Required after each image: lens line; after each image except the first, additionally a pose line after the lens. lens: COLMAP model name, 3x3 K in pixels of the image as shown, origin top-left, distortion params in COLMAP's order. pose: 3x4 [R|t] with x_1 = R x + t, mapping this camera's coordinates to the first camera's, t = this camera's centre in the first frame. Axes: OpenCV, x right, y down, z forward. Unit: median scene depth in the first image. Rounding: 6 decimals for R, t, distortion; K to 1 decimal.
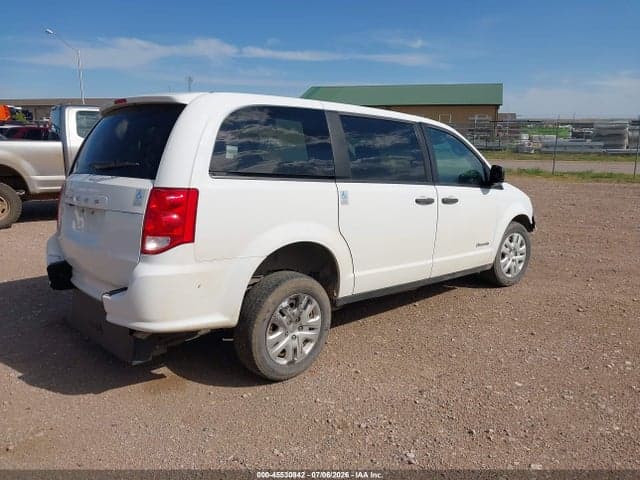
lens RADIAL K [[498.0, 0, 317.6], [0, 498.0, 226.9], [0, 0, 1]] dist [0.003289, -0.008831]
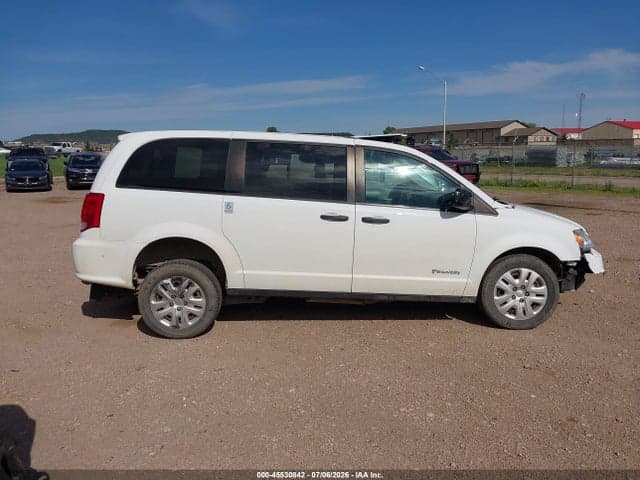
lens RADIAL K [[498.0, 0, 317.6], [0, 498.0, 226.9], [0, 0, 1]] dist [0.003289, -0.008831]
pose [[0.756077, 0.072921, -0.650408, 1.060680], [-0.101633, 0.994800, -0.006612, -0.025553], [0.646544, 0.071102, 0.759556, 0.200241]]
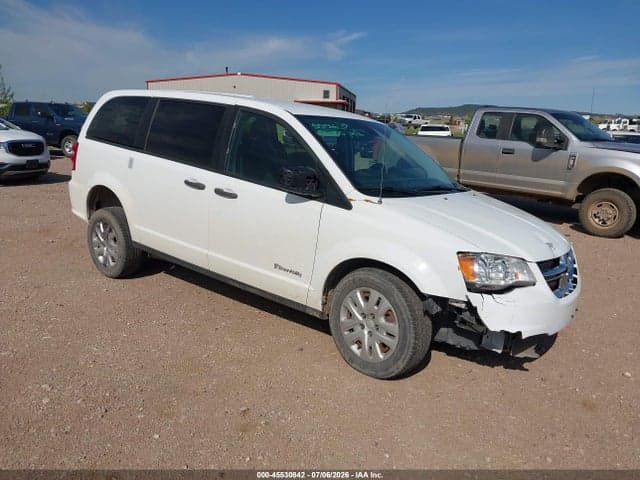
lens RADIAL K [[498.0, 0, 317.6], [0, 498.0, 226.9], [0, 0, 1]] dist [0.003289, -0.008831]
pose [[0.189478, 0.193461, -0.962637, 1.472907], [-0.224657, 0.962932, 0.149301, -0.208183], [0.955838, 0.187974, 0.225917, 1.231758]]
